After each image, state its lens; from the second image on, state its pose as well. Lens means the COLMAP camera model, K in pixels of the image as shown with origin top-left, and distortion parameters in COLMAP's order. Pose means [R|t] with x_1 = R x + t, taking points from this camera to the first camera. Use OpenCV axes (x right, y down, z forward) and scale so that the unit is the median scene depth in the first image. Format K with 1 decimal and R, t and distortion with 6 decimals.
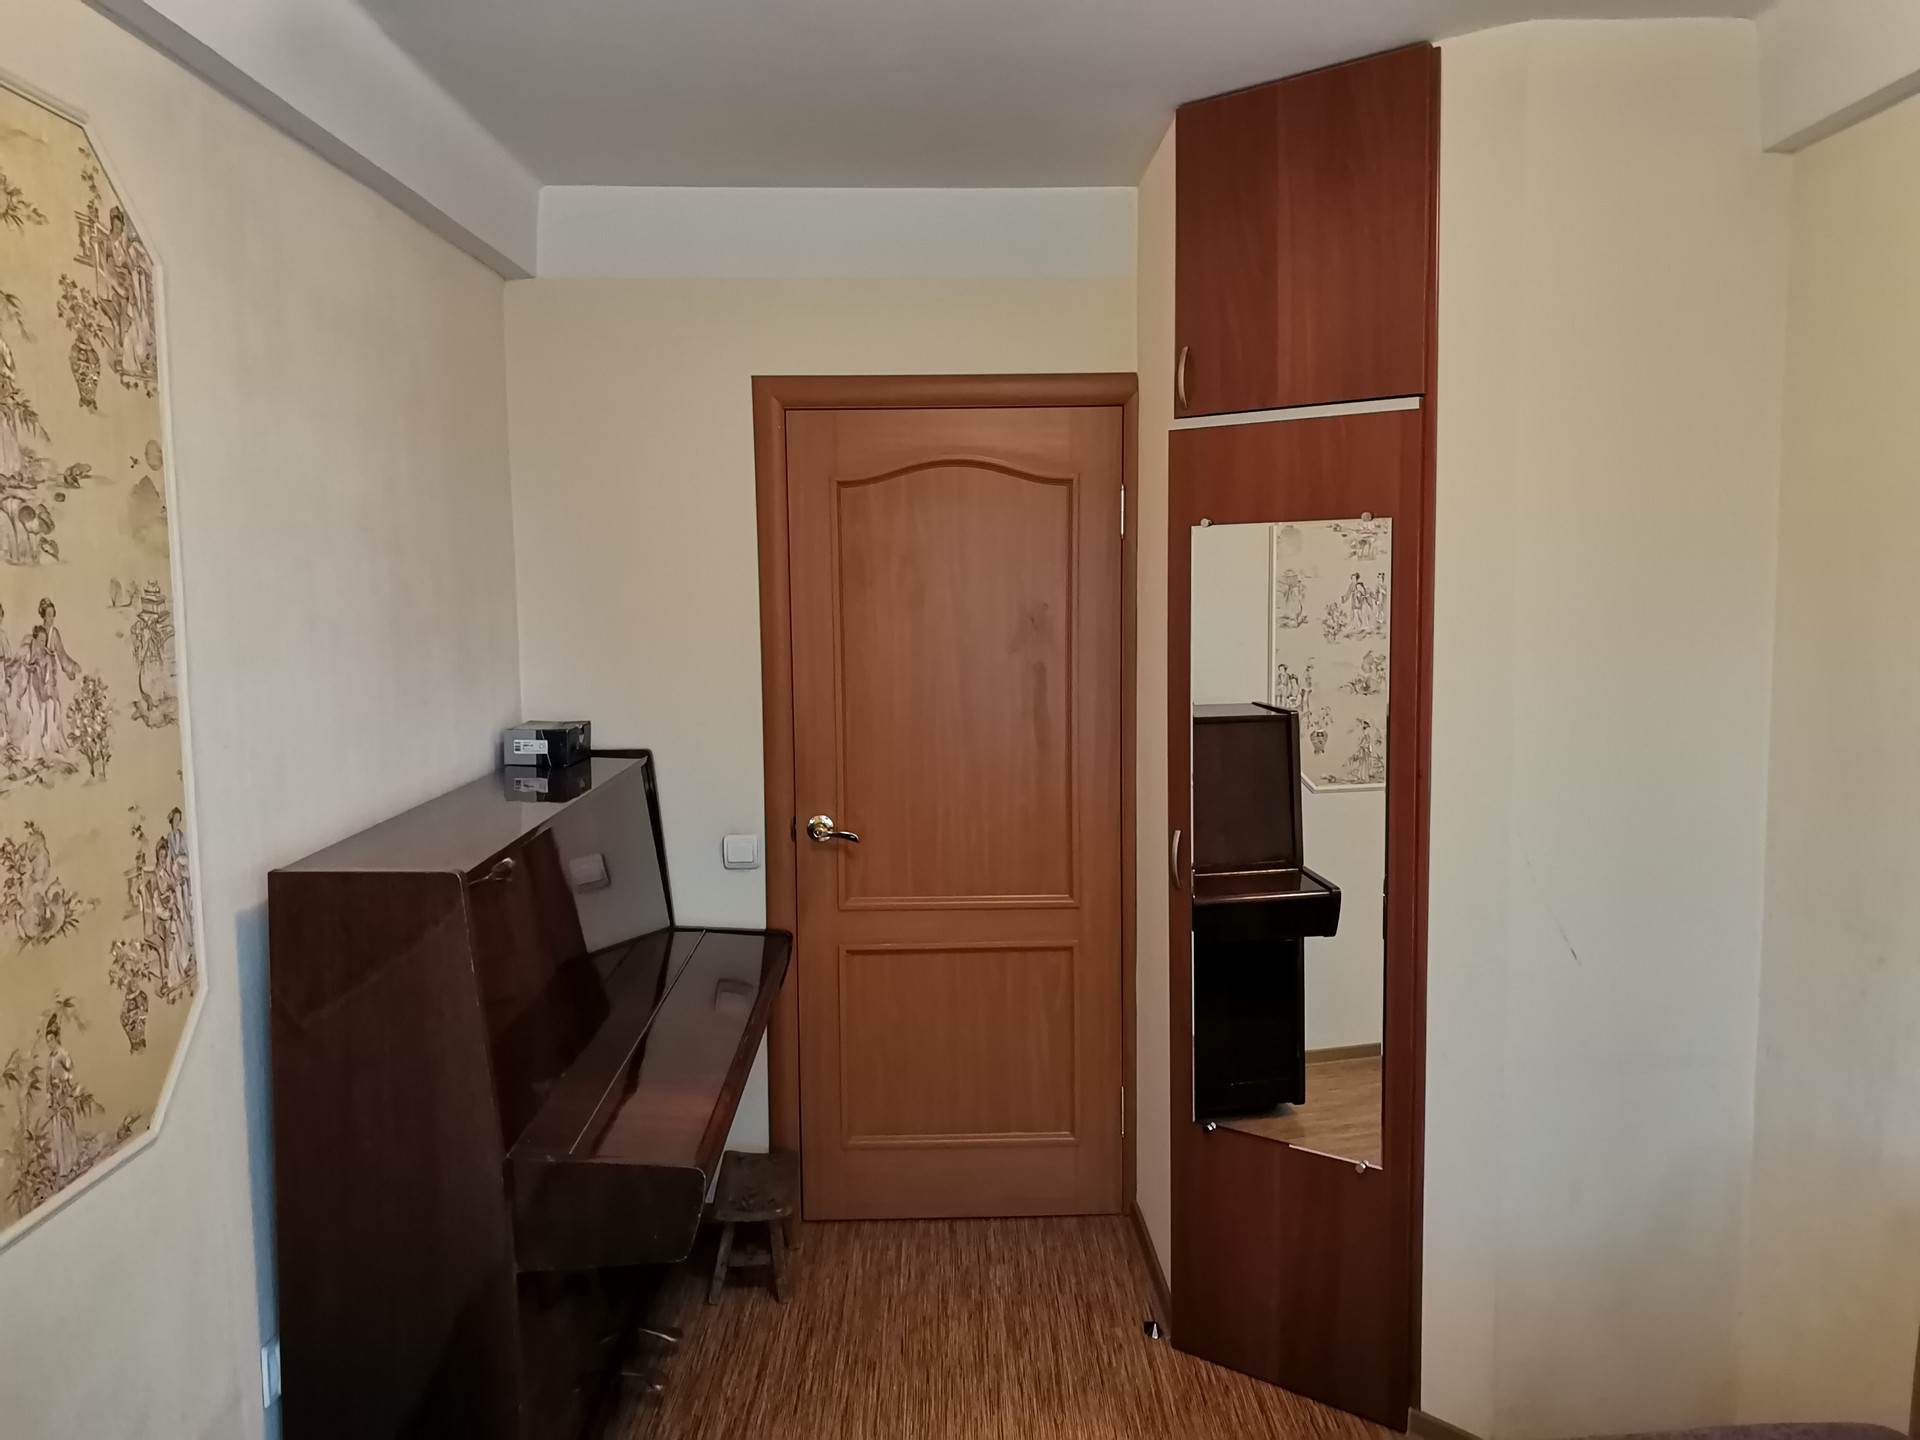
lens RADIAL K [[1431.5, 0, 960.1], [0, 1431.5, 732.5], [0, 0, 1]] dist [-0.000214, 0.003209]
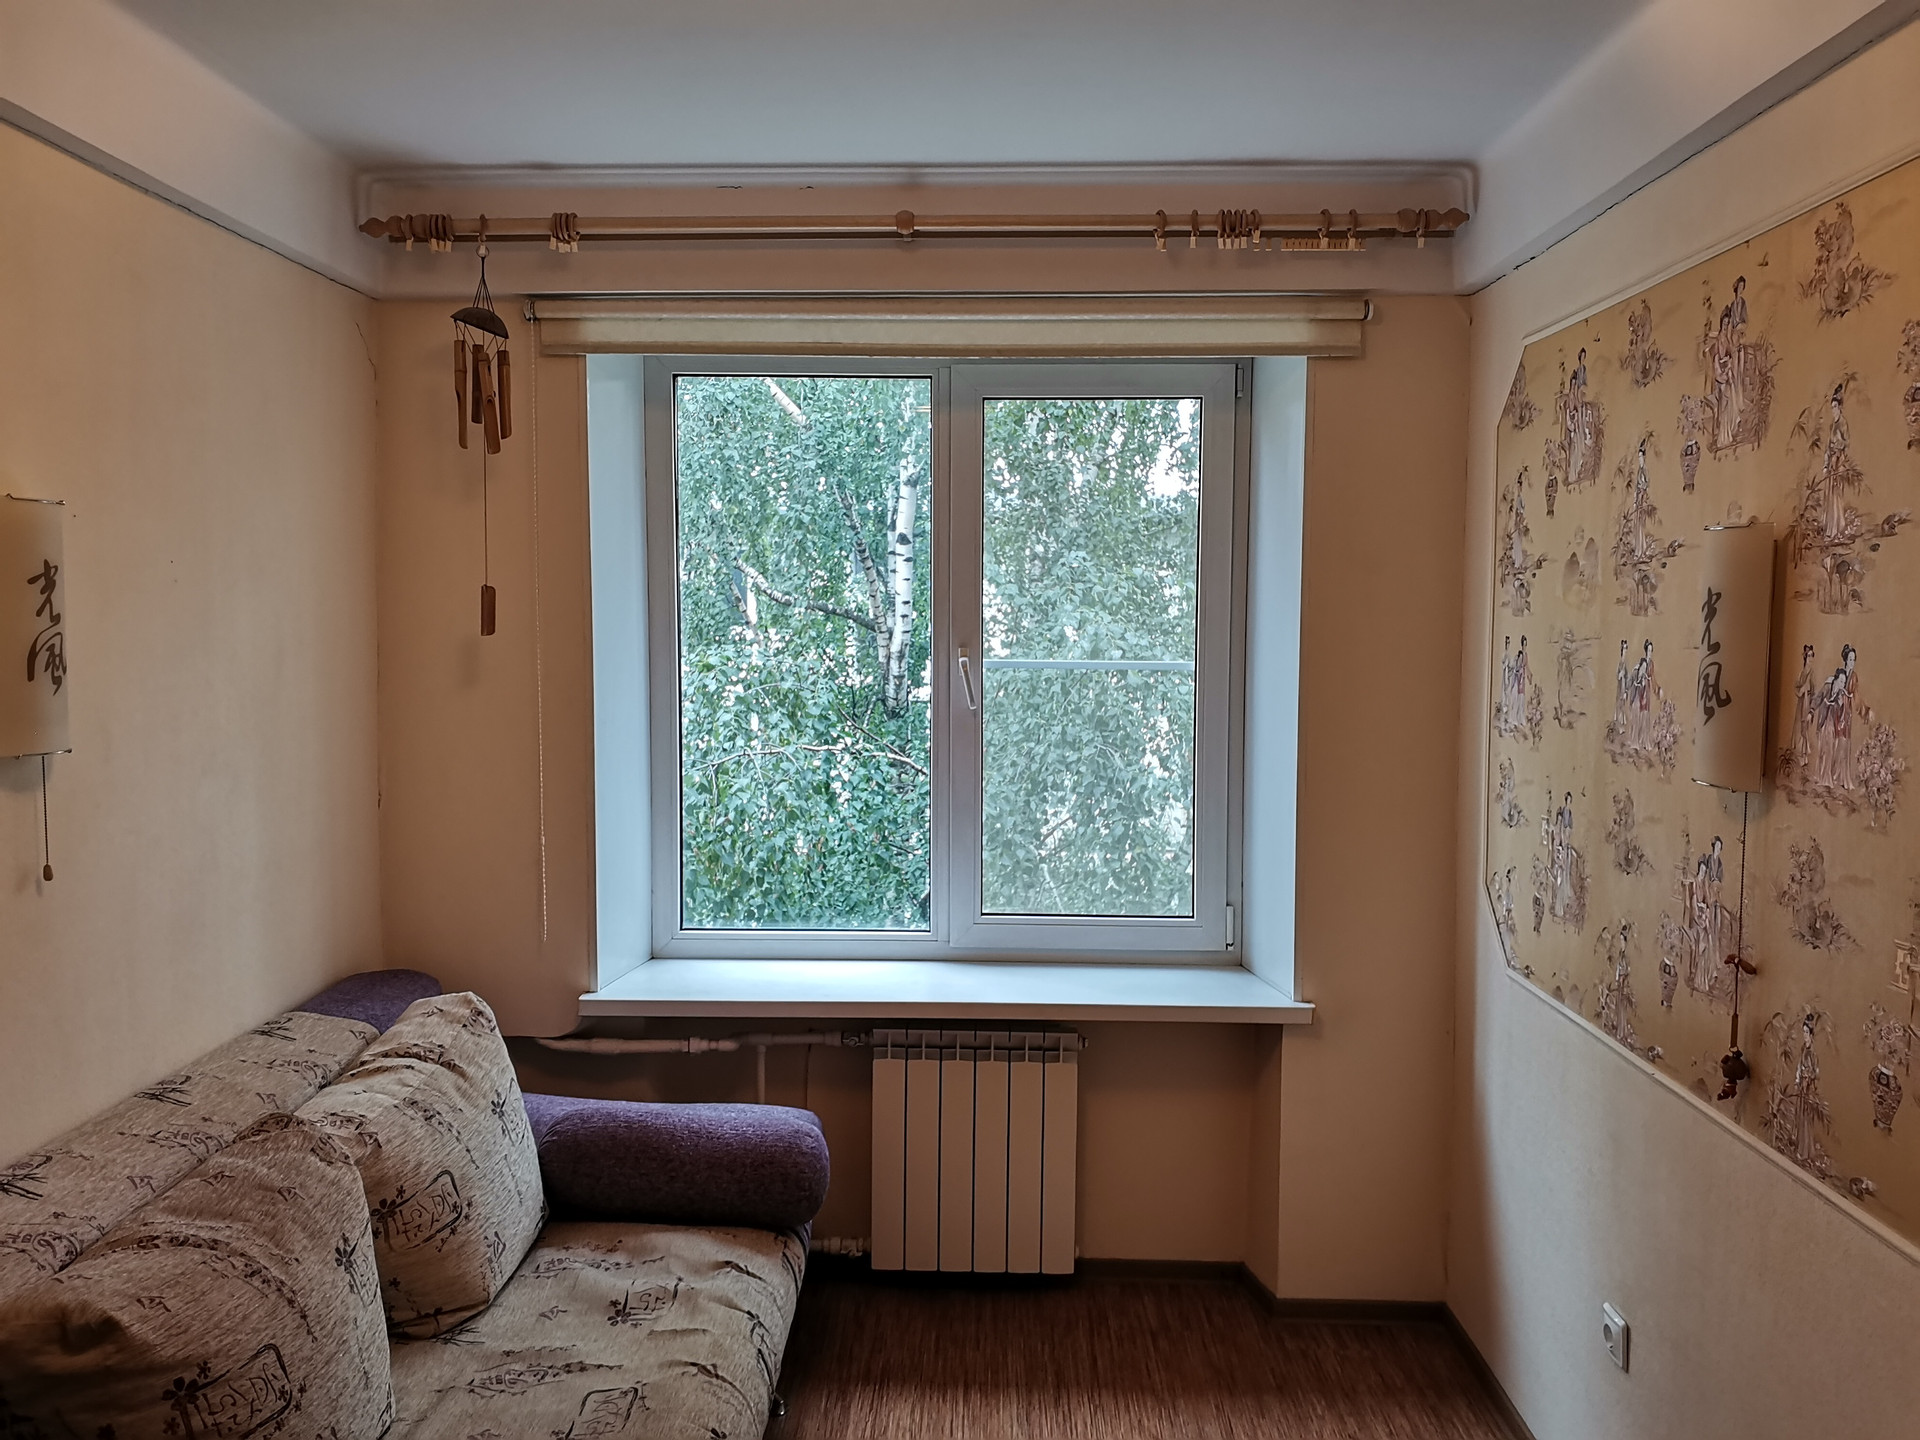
lens RADIAL K [[1431.5, 0, 959.3], [0, 1431.5, 717.2], [0, 0, 1]] dist [-0.000214, 0.003209]
pose [[-0.999996, -0.002478, 0.001589, 0.035523], [-0.002161, 0.984546, 0.175114, -0.255281], [-0.001999, 0.175109, -0.984547, 2.334930]]
